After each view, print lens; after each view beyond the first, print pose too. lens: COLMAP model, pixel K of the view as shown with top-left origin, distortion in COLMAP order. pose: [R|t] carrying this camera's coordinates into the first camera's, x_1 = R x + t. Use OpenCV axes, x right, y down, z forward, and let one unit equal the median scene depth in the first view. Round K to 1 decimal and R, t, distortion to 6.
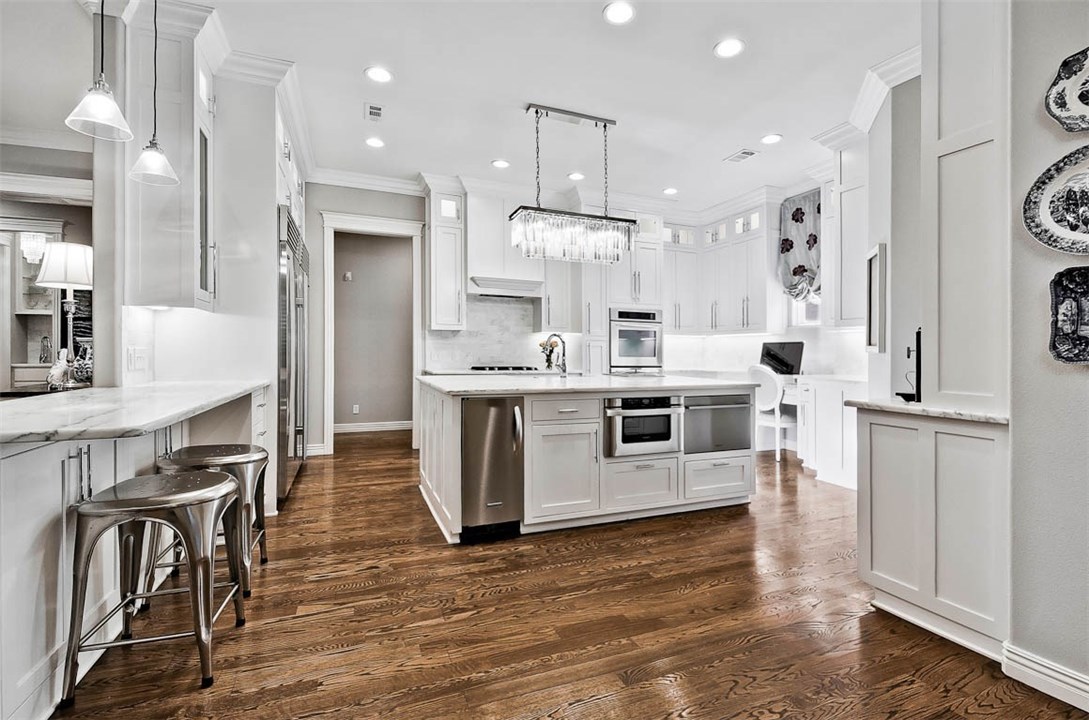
lens RADIAL K [[499.3, 0, 546.1], [0, 499.3, 353.1], [0, 0, 1]] dist [-0.013618, -0.000729]
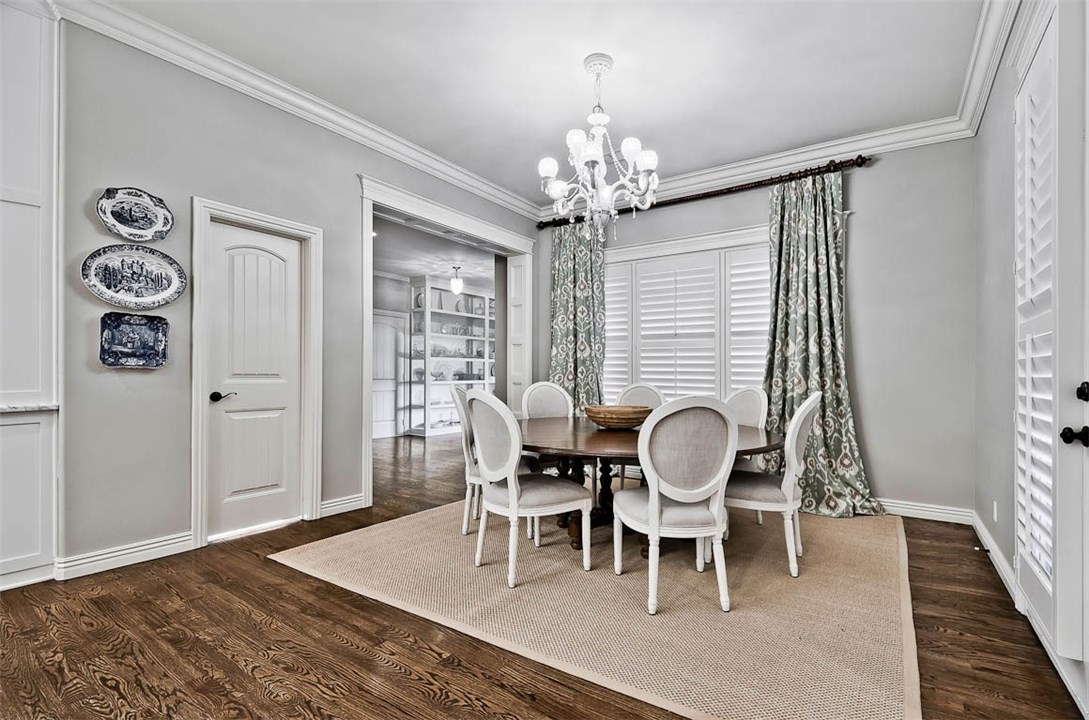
lens RADIAL K [[499.3, 0, 544.9], [0, 499.3, 362.4], [0, 0, 1]] dist [-0.013618, -0.000729]
pose [[-0.543992, 0.011126, 0.839017, -1.180929], [-0.001359, 0.999899, -0.014141, 0.027094], [-0.839089, -0.008833, -0.543922, 0.645016]]
